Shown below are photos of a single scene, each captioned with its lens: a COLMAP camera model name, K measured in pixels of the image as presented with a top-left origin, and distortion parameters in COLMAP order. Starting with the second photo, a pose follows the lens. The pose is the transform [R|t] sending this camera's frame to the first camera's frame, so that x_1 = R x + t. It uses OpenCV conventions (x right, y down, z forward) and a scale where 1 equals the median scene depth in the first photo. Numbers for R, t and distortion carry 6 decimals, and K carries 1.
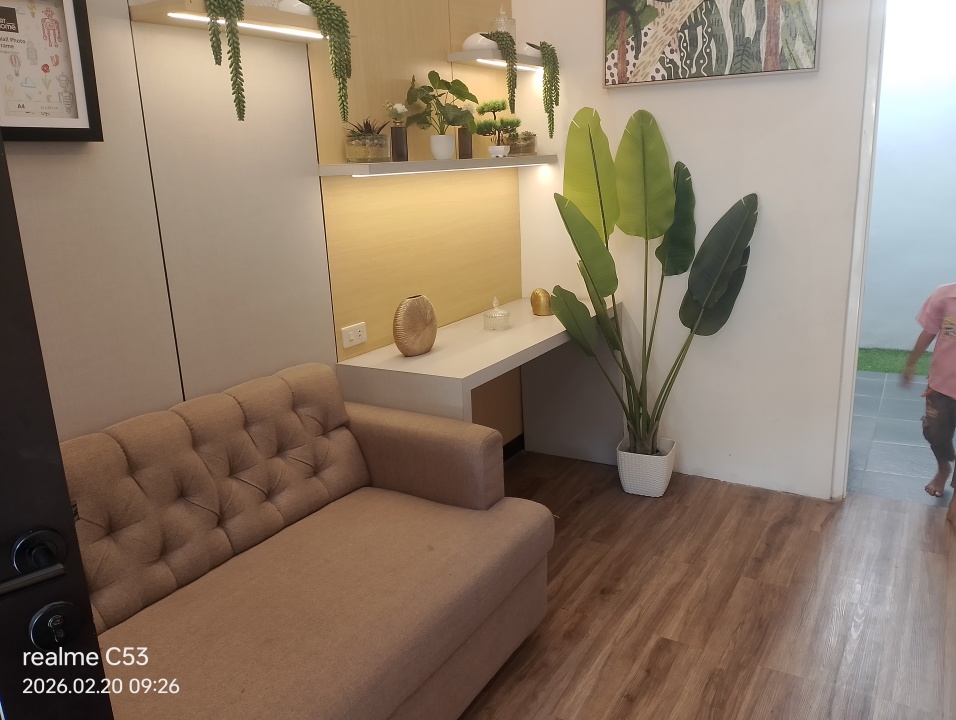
lens RADIAL K [[774.1, 0, 474.5], [0, 774.1, 360.5], [0, 0, 1]] dist [0.062920, -0.137063]
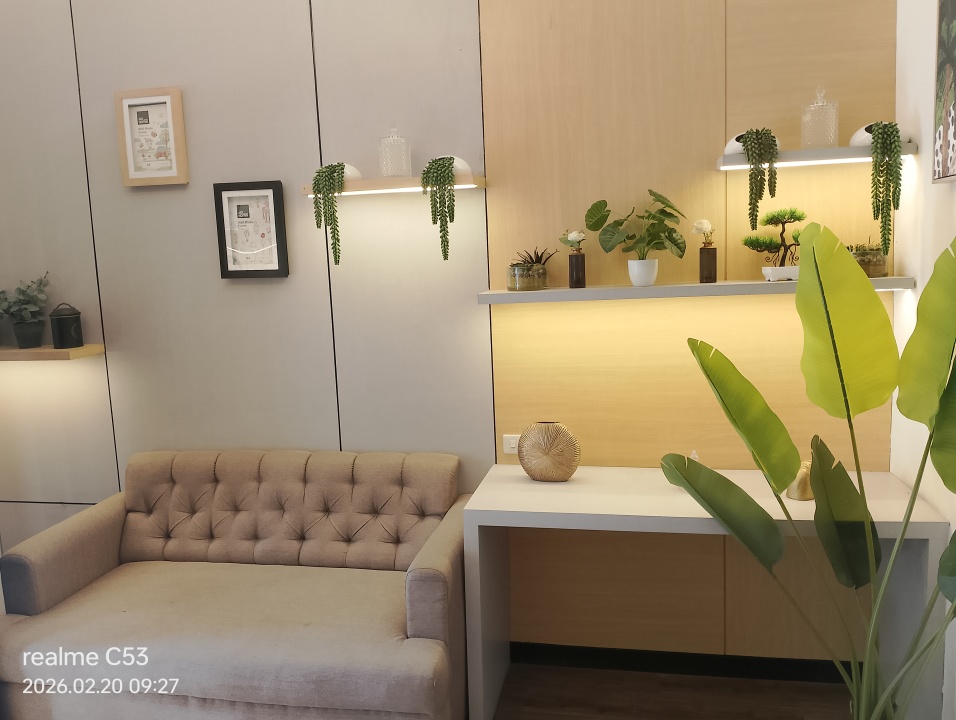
lens RADIAL K [[774.1, 0, 474.5], [0, 774.1, 360.5], [0, 0, 1]] dist [0.062920, -0.137063]
pose [[0.331979, 0.148292, -0.931558, 0.700104], [-0.210234, 0.974357, 0.080184, -0.193028], [0.919561, 0.169225, 0.354642, 0.485221]]
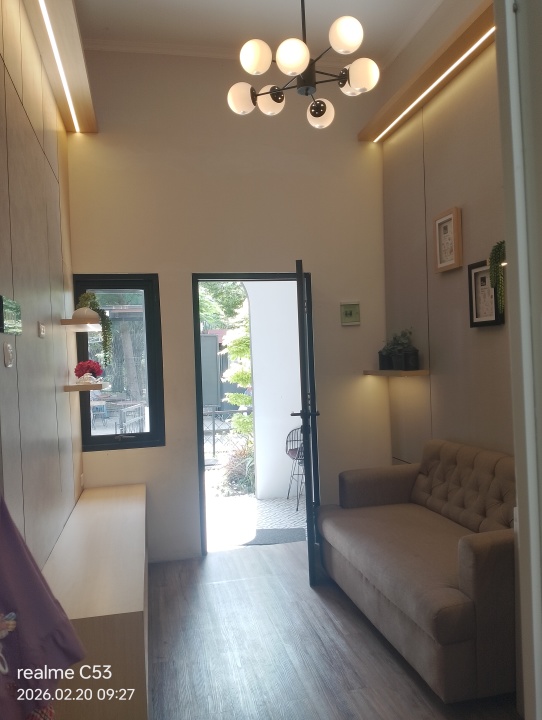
lens RADIAL K [[583.0, 0, 262.2], [0, 583.0, 358.1], [0, 0, 1]] dist [0.062920, -0.137063]
pose [[-0.736124, 0.062039, -0.673998, 0.694444], [-0.107756, 0.972348, 0.207190, -0.277810], [0.668214, 0.225144, -0.709084, 1.049400]]
